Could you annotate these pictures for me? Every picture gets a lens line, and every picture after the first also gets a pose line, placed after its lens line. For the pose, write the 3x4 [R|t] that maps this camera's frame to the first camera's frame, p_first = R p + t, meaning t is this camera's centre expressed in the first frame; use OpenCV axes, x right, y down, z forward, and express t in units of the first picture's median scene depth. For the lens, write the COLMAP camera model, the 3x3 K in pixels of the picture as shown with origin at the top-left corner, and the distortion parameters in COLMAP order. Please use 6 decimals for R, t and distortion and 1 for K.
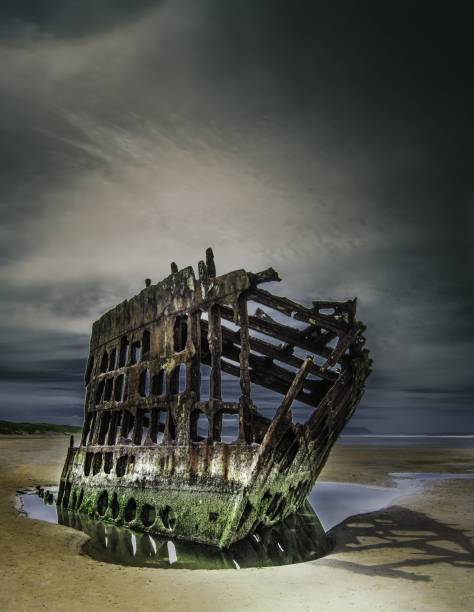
lens RADIAL K [[500.9, 0, 201.1], [0, 500.9, 325.7], [0, 0, 1]] dist [0.013545, 0.004800]
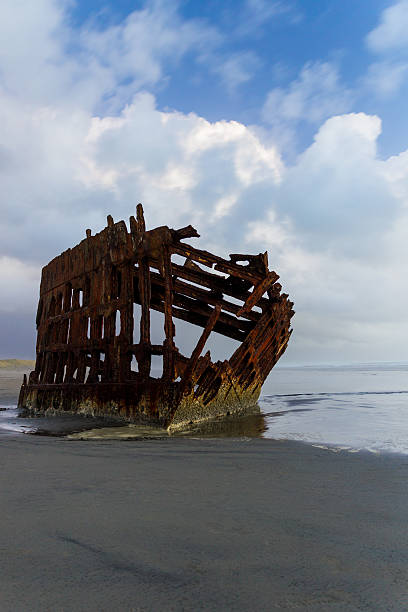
lens RADIAL K [[510.8, 0, 201.5], [0, 510.8, 300.7], [0, 0, 1]] dist [0.002084, -0.002047]
pose [[0.998596, -0.013012, 0.051357, 0.088453], [0.008551, 0.996246, 0.086144, -0.039154], [-0.052286, -0.085584, 0.994958, -0.125764]]
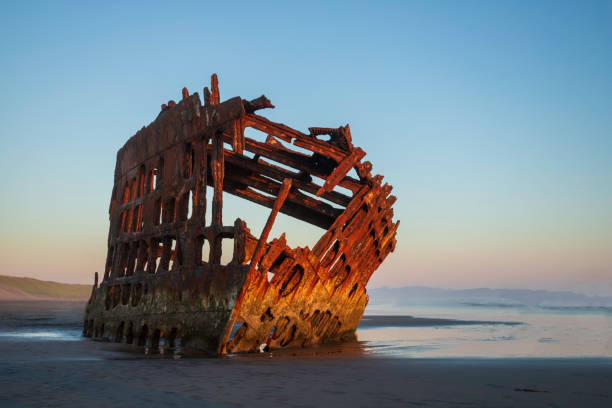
lens RADIAL K [[649.0, 0, 311.5], [0, 649.0, 182.7], [0, 0, 1]] dist [-0.003518, 0.000000]
pose [[0.999967, -0.005620, 0.005894, 0.195260], [0.005377, 0.999163, 0.040555, 0.008885], [-0.006117, -0.040522, 0.999160, -0.291368]]
